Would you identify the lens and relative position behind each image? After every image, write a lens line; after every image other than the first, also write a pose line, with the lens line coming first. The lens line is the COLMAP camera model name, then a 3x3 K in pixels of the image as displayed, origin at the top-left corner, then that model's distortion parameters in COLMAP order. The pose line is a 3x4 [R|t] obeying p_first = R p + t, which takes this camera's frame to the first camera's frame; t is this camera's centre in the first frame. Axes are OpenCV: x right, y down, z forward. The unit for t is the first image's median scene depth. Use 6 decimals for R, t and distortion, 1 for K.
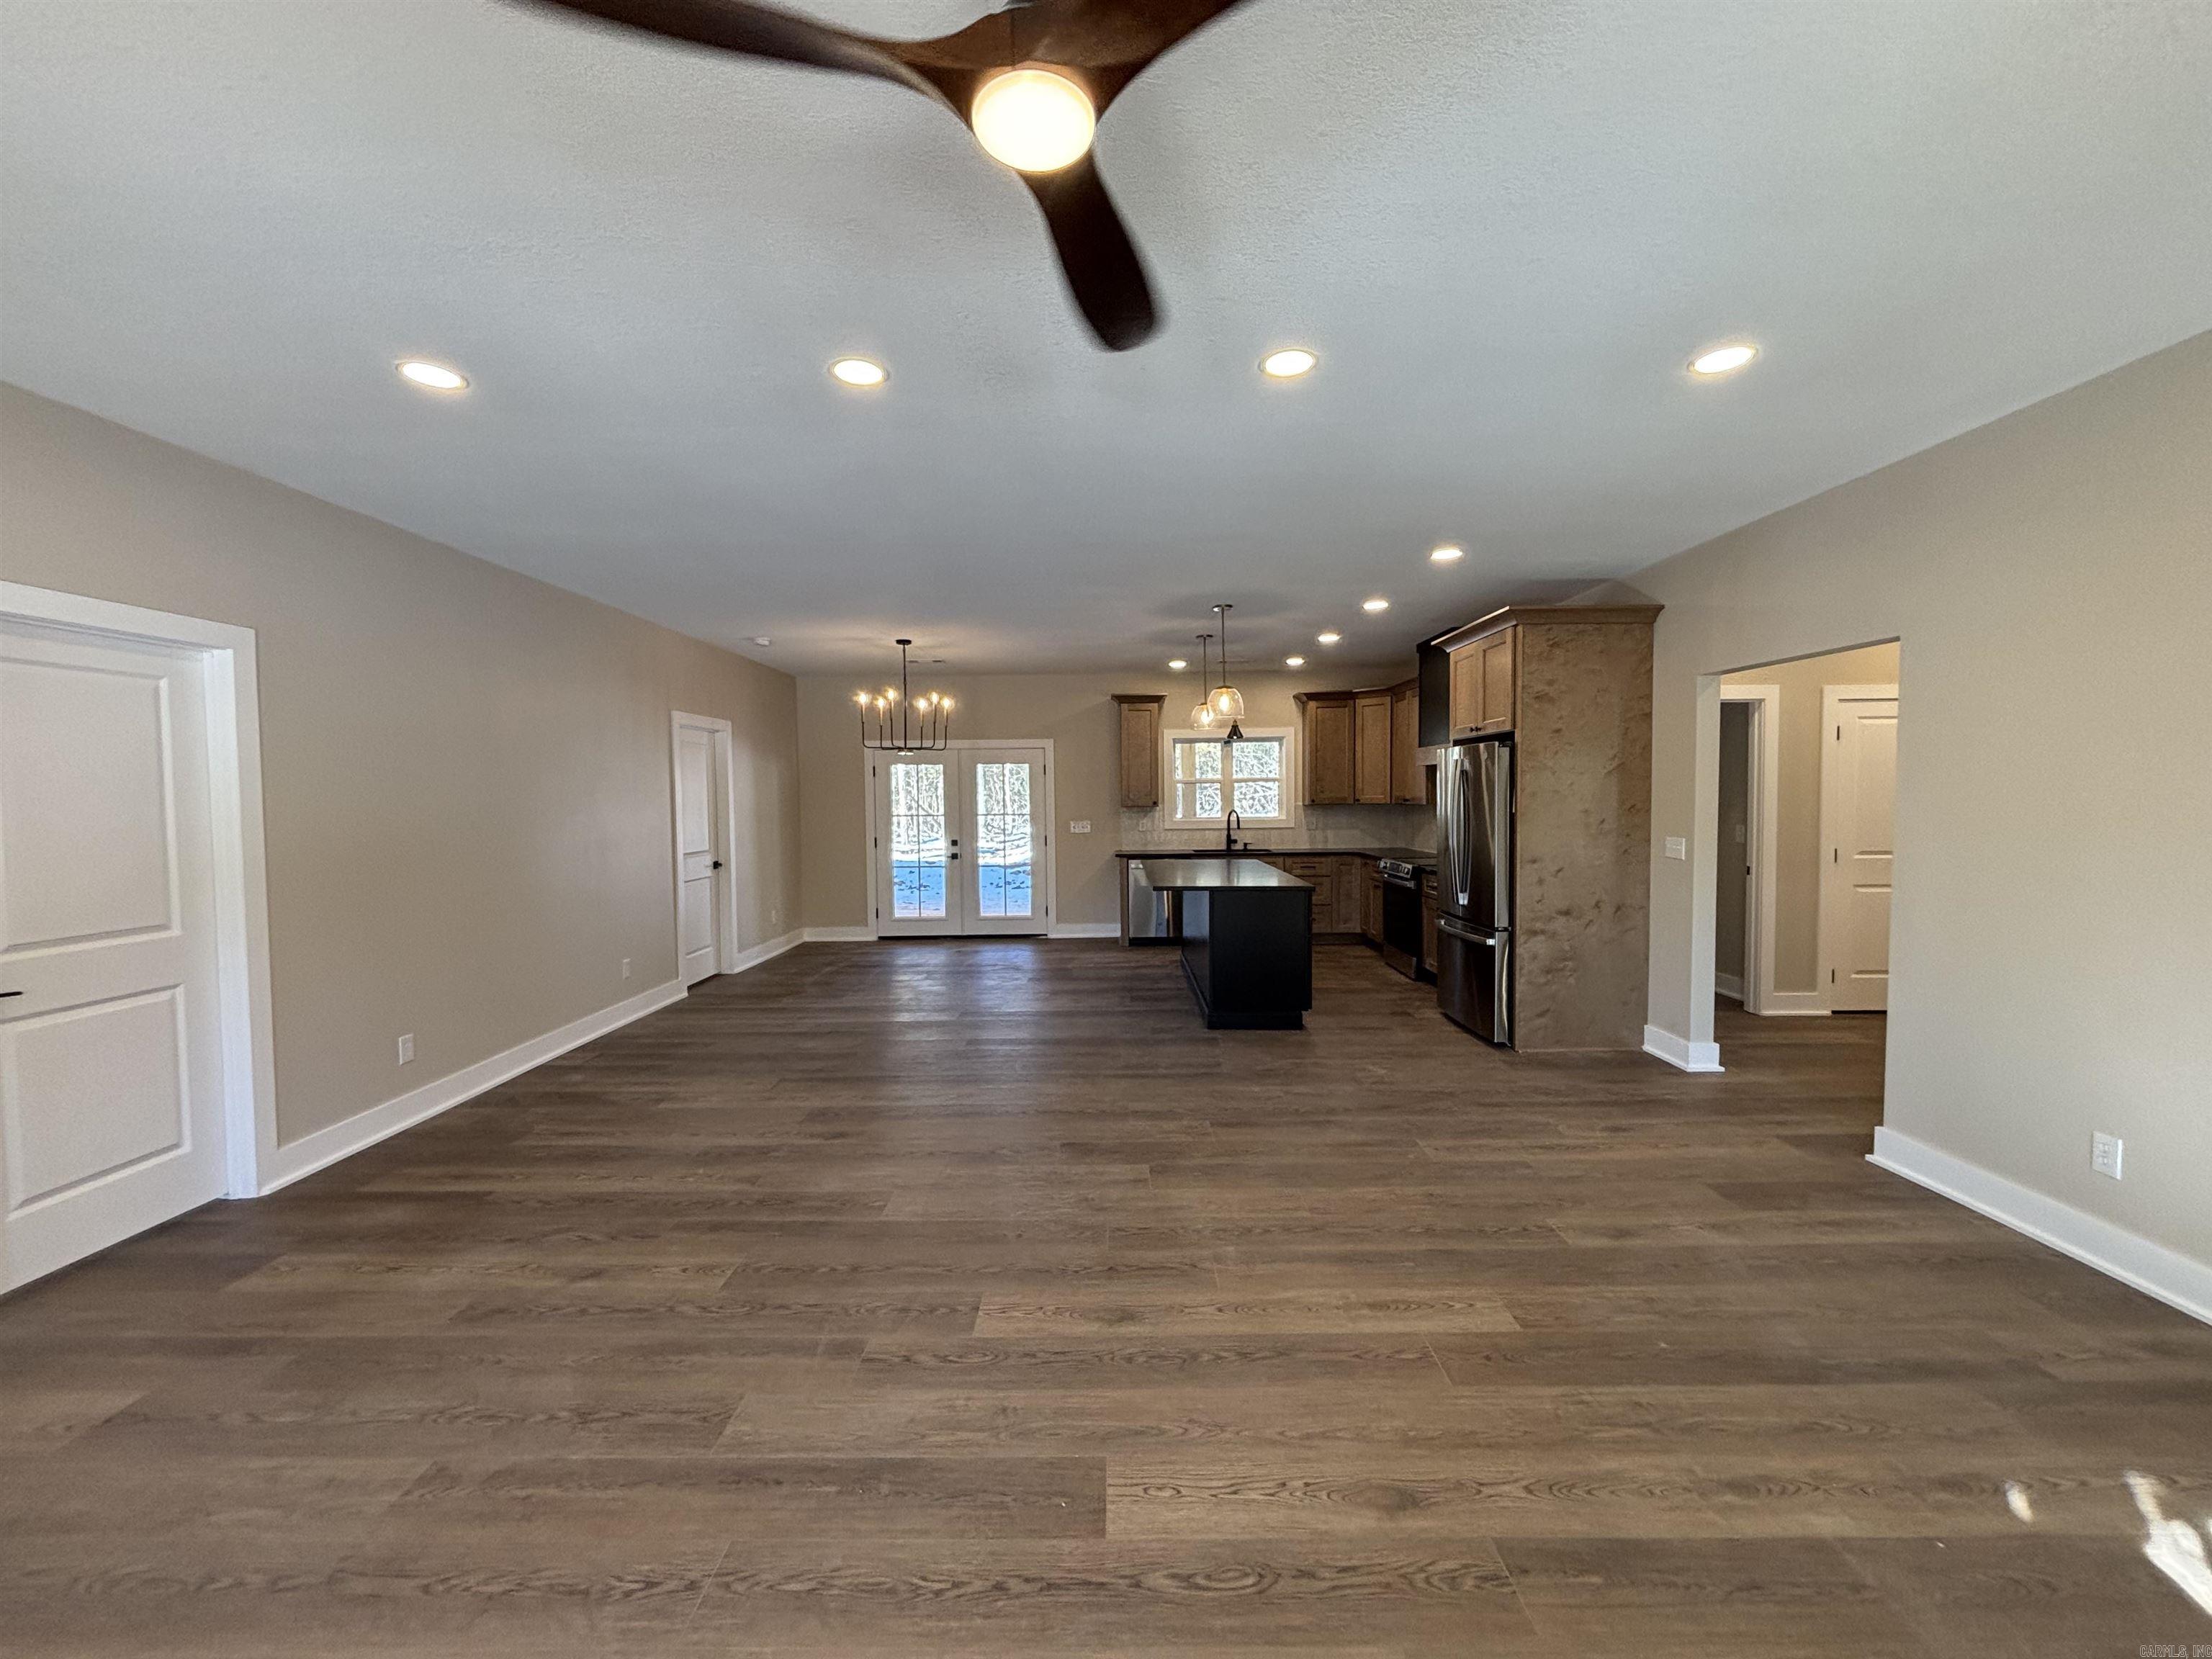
lens RADIAL K [[896.3, 0, 1112.3], [0, 896.3, 830.6], [0, 0, 1]] dist [0.000422, -0.000265]
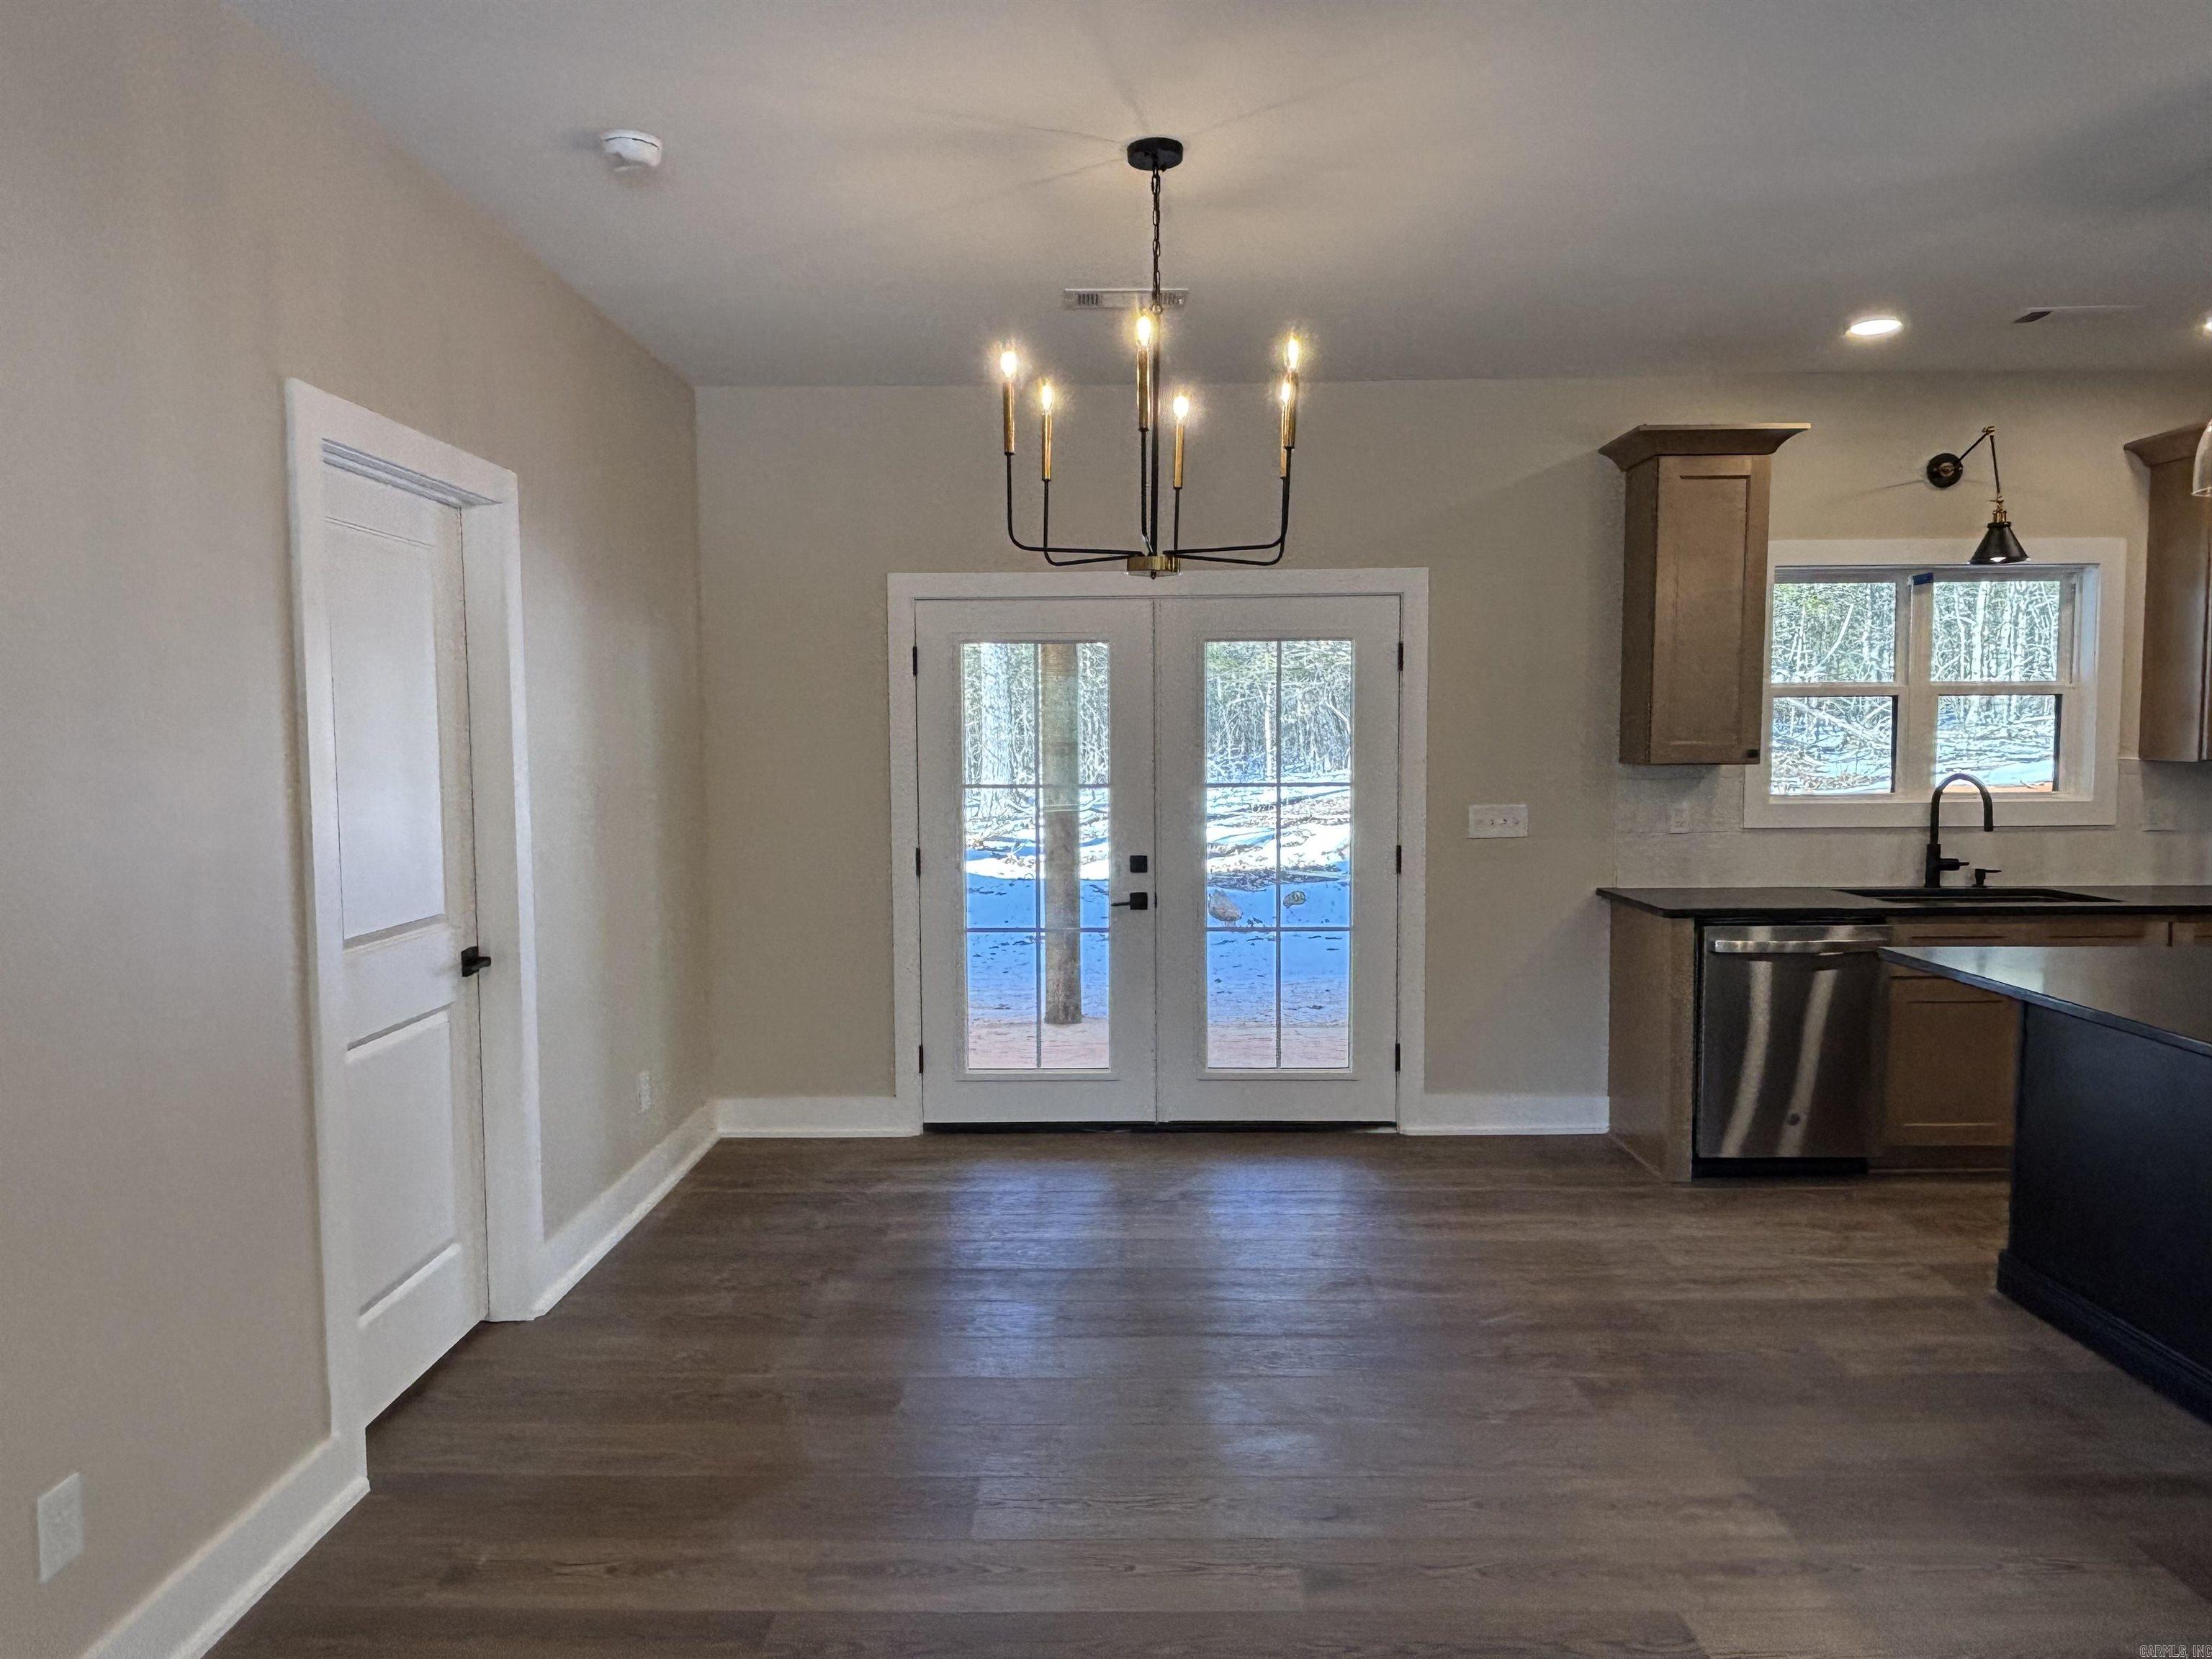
lens RADIAL K [[1446.9, 0, 1073.8], [0, 1446.9, 827.1], [0, 0, 1]] dist [0.034302, -0.067839]
pose [[0.999492, 0.006895, -0.031125, -0.337847], [-0.006027, 0.999593, 0.027898, -0.029487], [0.031305, -0.027696, 0.999126, 0.781130]]
